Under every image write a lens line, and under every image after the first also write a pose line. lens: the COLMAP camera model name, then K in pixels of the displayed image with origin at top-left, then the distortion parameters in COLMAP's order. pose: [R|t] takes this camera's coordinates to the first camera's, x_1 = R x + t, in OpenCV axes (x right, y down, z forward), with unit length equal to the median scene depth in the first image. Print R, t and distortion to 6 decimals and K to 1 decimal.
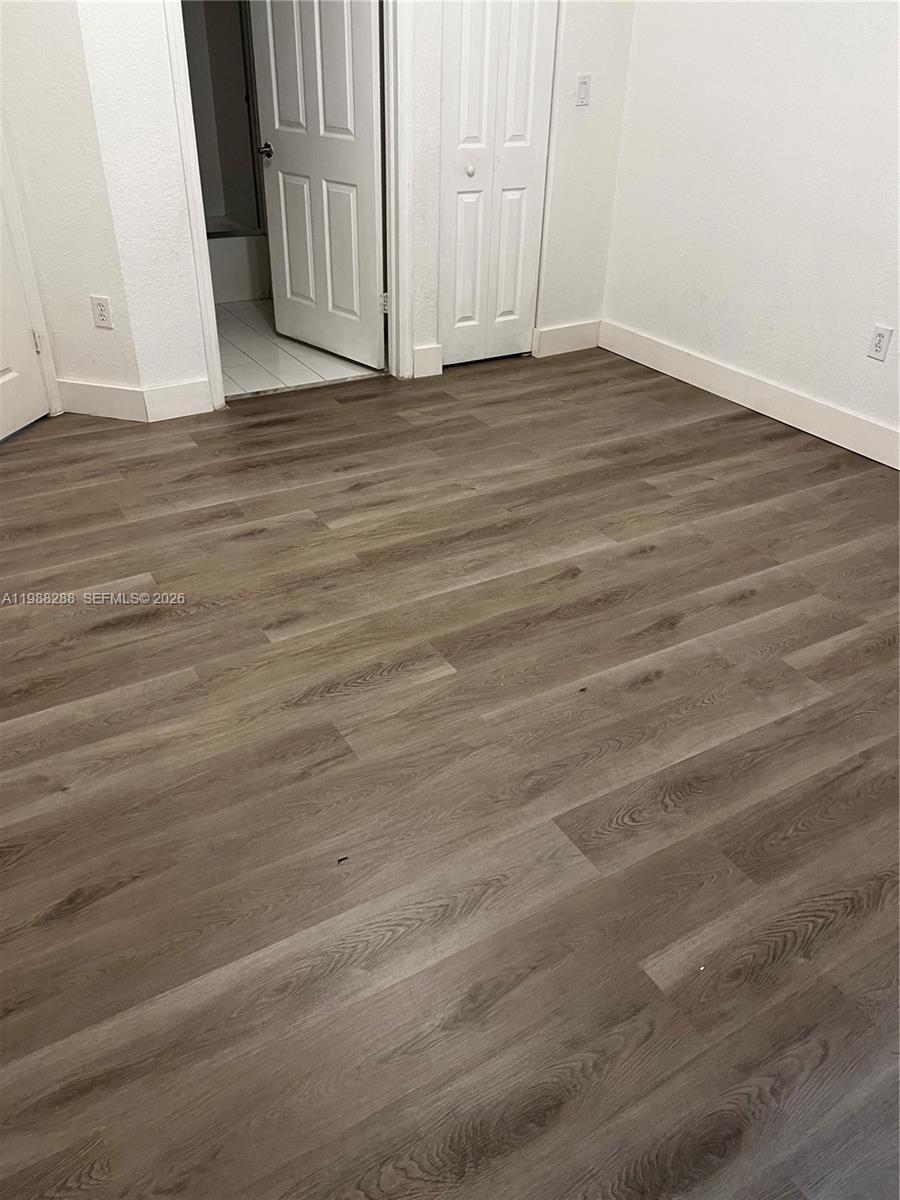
lens RADIAL K [[899.1, 0, 448.8], [0, 899.1, 597.6], [0, 0, 1]] dist [0.033693, -0.020594]
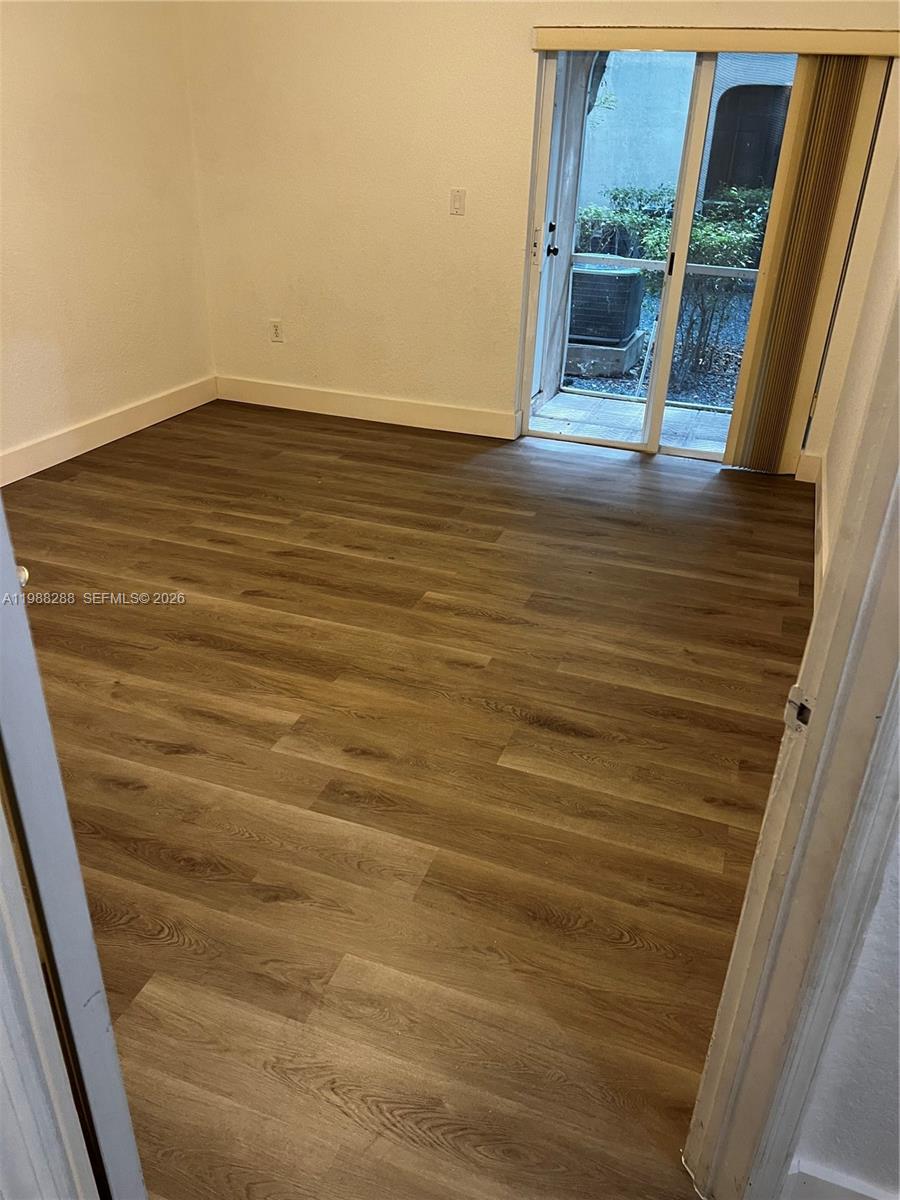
lens RADIAL K [[899.1, 0, 450.2], [0, 899.1, 602.2], [0, 0, 1]] dist [0.033693, -0.020594]
pose [[-0.632715, -0.391293, 0.668252, -0.943000], [0.364561, 0.610826, 0.702842, -0.868625], [-0.683203, 0.688318, -0.243828, 1.283845]]
